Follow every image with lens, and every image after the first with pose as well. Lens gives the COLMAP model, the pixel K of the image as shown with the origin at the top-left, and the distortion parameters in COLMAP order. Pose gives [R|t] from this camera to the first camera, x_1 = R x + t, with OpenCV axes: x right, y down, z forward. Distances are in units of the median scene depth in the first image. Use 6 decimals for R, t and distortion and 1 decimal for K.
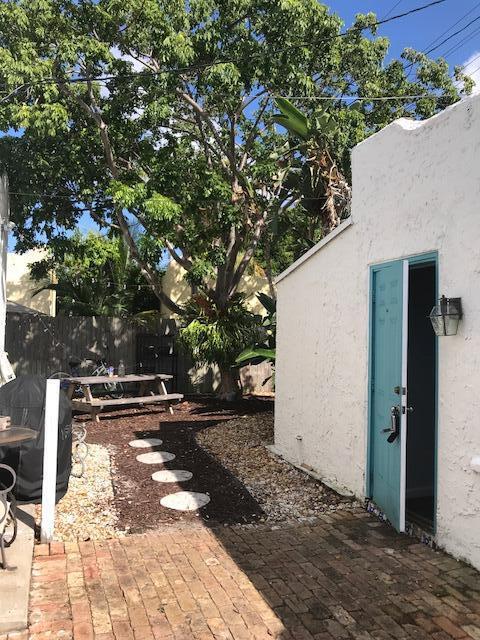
lens RADIAL K [[528.7, 0, 240.0], [0, 528.7, 320.0], [0, 0, 1]] dist [0.031171, -0.066148]
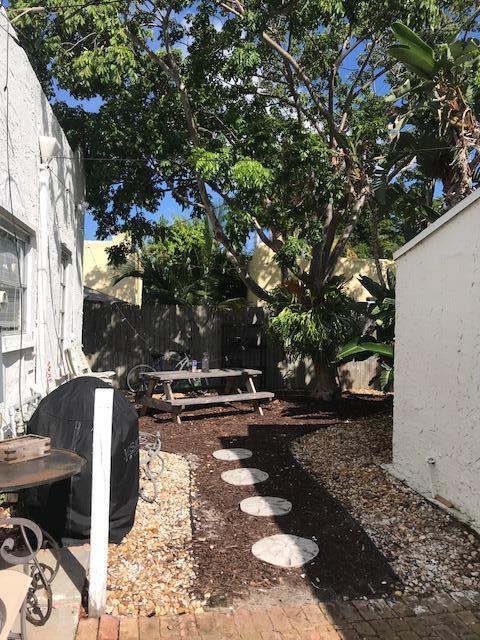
lens RADIAL K [[528.7, 0, 240.0], [0, 528.7, 320.0], [0, 0, 1]] dist [0.031171, -0.066148]
pose [[0.987030, -0.001805, -0.160527, -0.024030], [0.005135, 0.999780, 0.020332, 0.002485], [0.160455, -0.020893, 0.986822, 0.139575]]
